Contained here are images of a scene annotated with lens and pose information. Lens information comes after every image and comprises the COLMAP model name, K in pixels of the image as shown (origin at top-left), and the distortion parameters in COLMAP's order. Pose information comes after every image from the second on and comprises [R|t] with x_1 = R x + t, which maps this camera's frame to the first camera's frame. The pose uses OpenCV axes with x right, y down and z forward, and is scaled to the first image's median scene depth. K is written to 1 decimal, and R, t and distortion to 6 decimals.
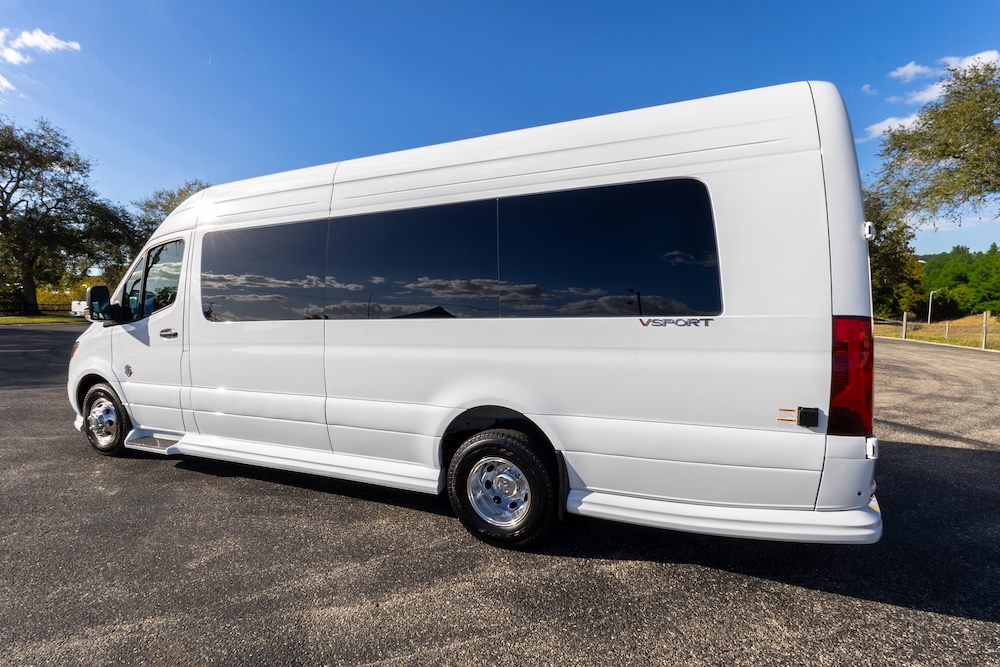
lens RADIAL K [[460.3, 0, 502.5], [0, 460.3, 325.5], [0, 0, 1]] dist [0.011740, 0.000566]
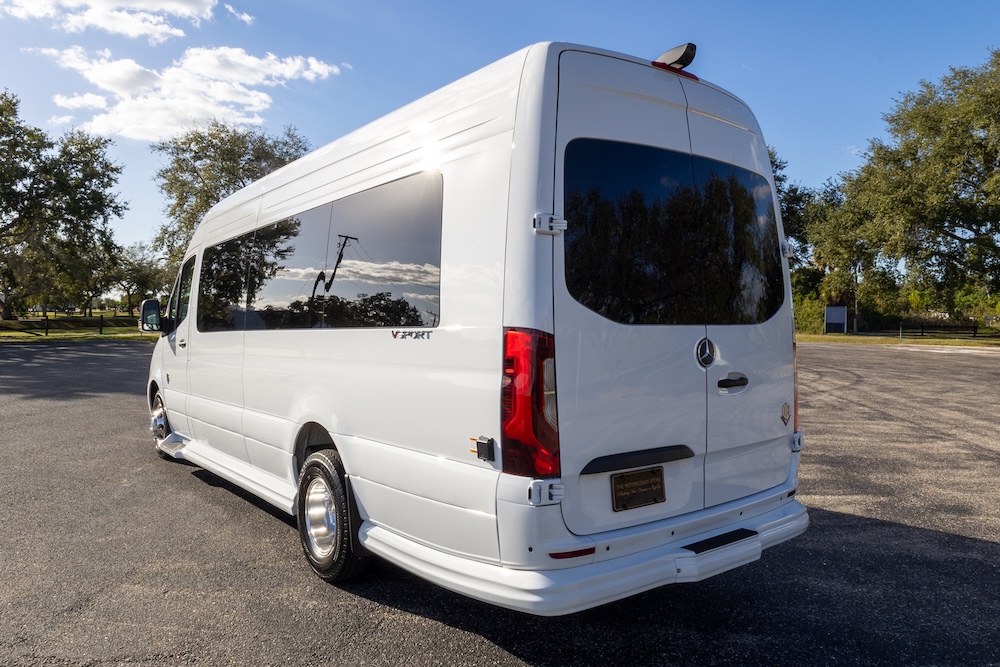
lens RADIAL K [[683.3, 0, 512.1], [0, 683.3, 331.0], [0, 0, 1]] dist [0.018568, 0.001269]
pose [[0.887708, 0.017467, -0.460076, 0.976607], [-0.035666, 0.998886, -0.030895, 0.017047], [0.459024, 0.043835, 0.887342, -0.063606]]
